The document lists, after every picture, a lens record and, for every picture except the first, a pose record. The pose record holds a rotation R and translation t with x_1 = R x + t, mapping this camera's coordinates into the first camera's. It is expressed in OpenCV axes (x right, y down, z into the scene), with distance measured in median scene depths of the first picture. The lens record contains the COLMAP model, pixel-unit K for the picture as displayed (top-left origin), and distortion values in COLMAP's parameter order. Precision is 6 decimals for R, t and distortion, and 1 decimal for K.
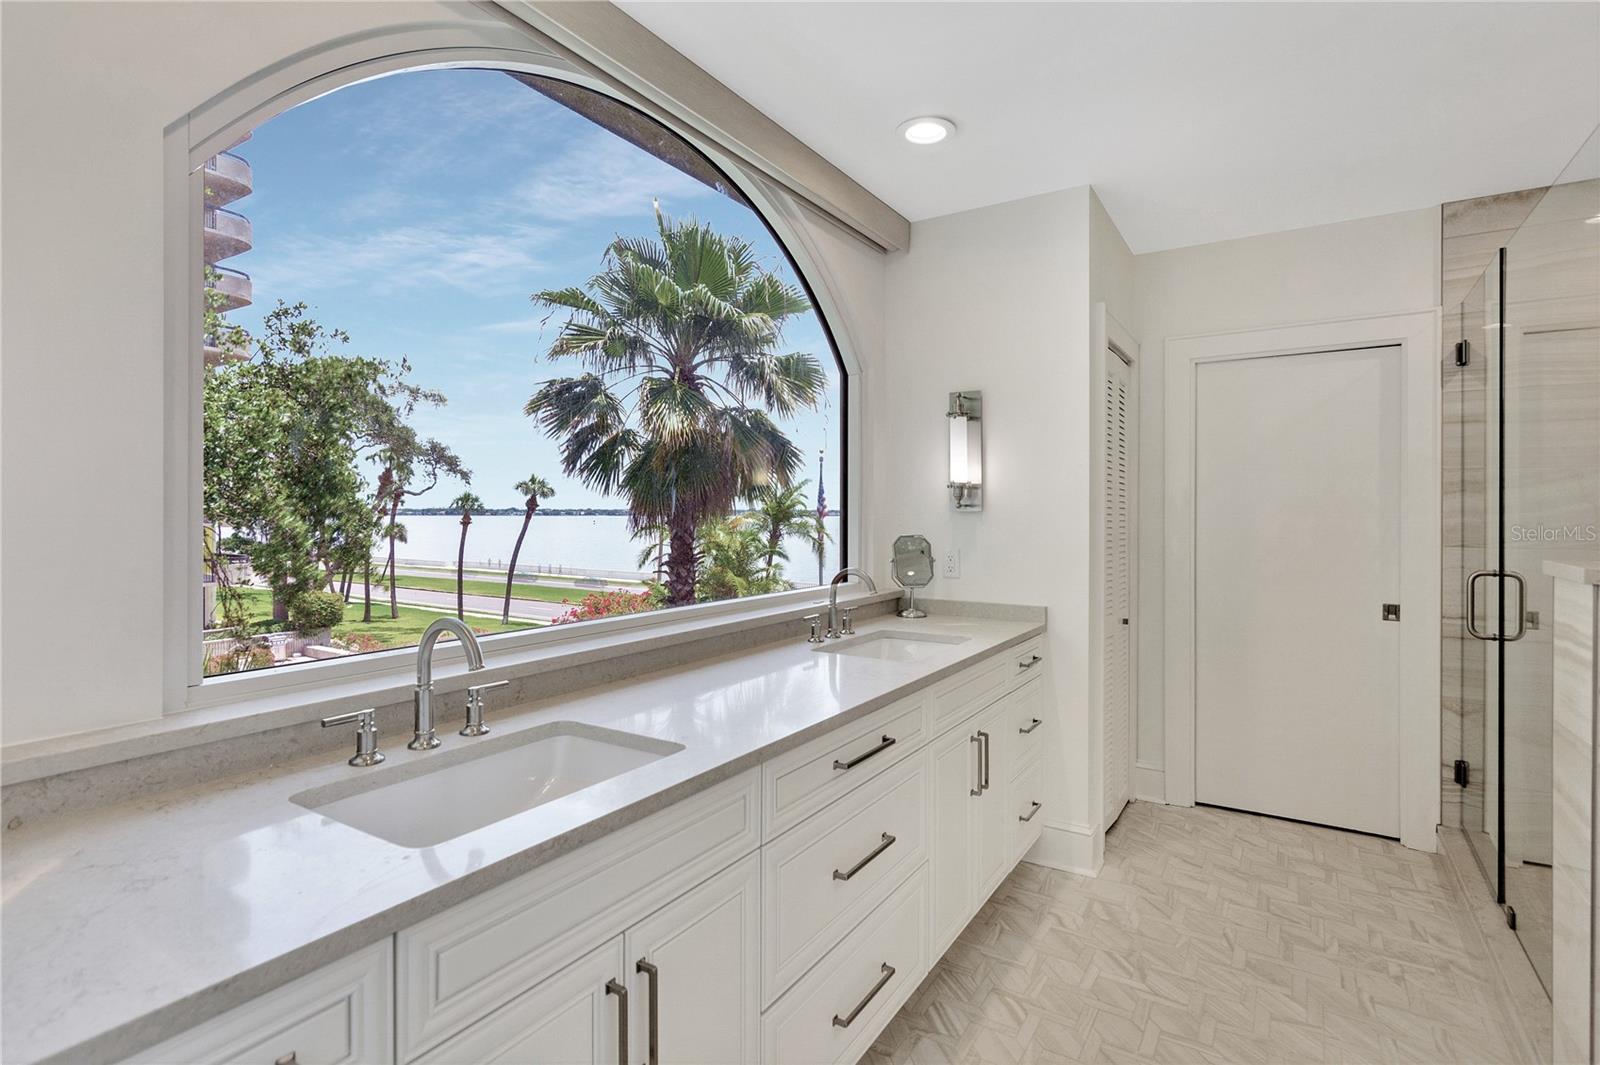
lens RADIAL K [[778.7, 0, 800.0], [0, 778.7, 532.5], [0, 0, 1]] dist [0.002805, 0.001072]
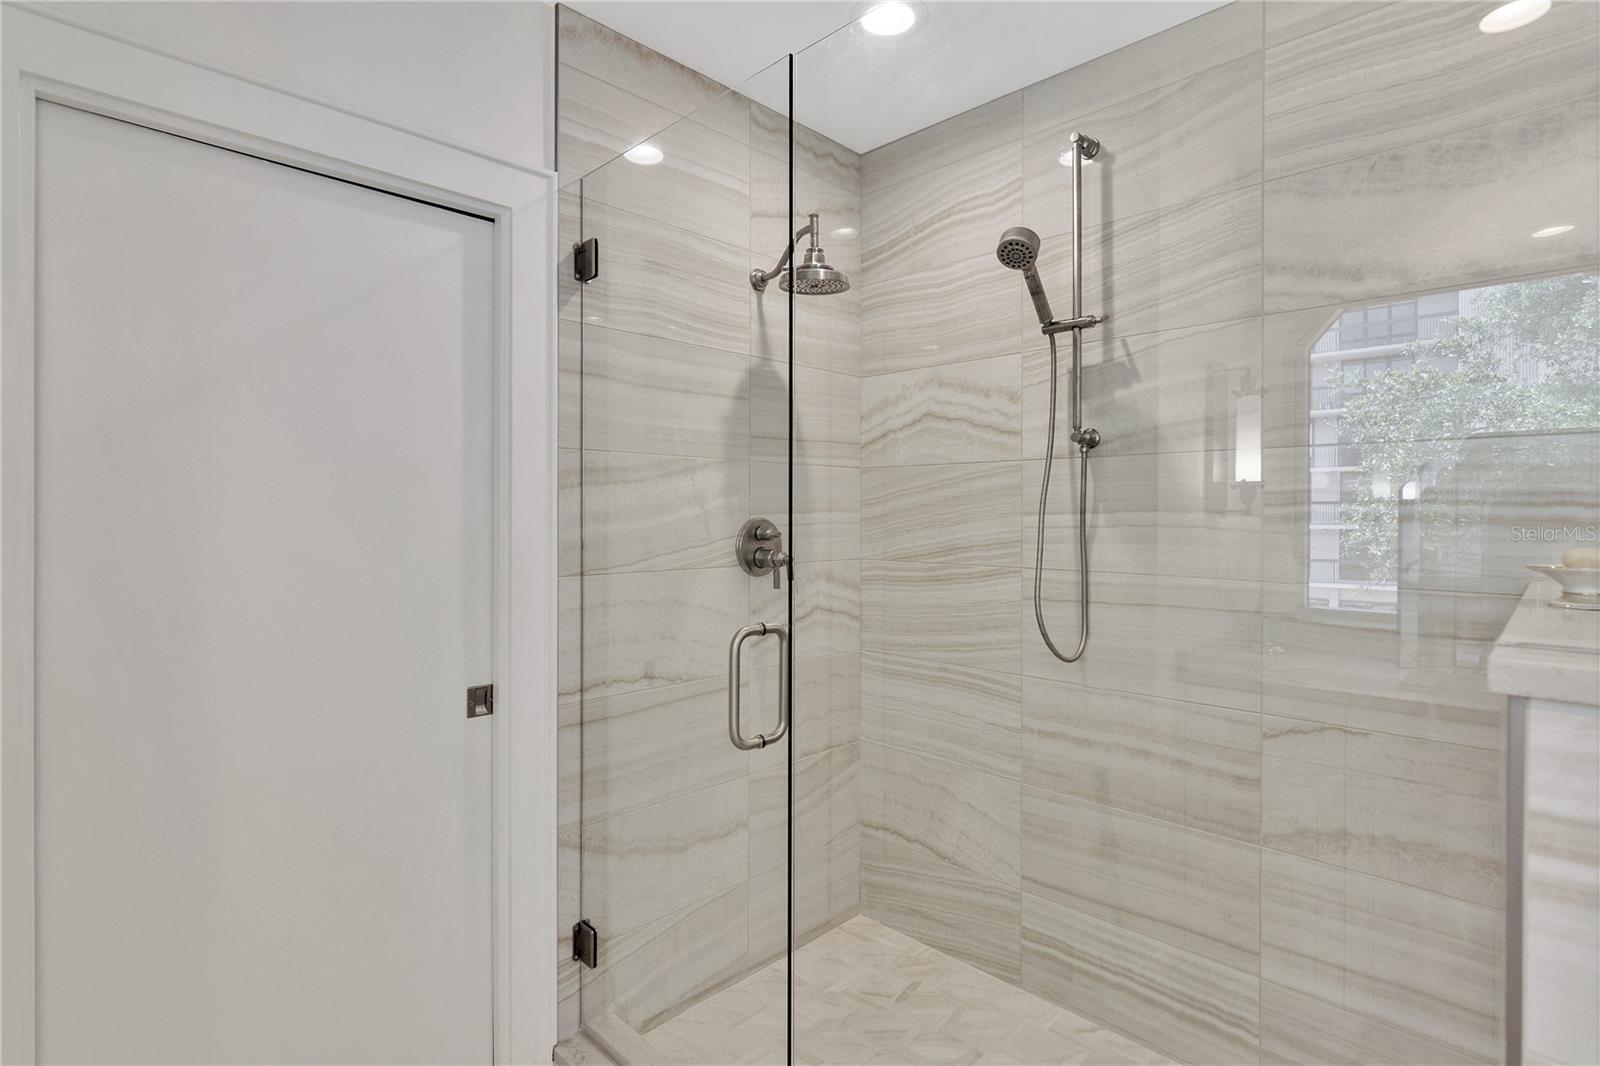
lens RADIAL K [[784.6, 0, 802.2], [0, 784.6, 503.8], [0, 0, 1]] dist [-0.002947, -0.000107]
pose [[0.201582, 0.006605, 0.979449, 0.273269], [0.020677, 0.999726, -0.010997, -0.027348], [-0.979253, 0.022469, 0.201390, 0.696382]]
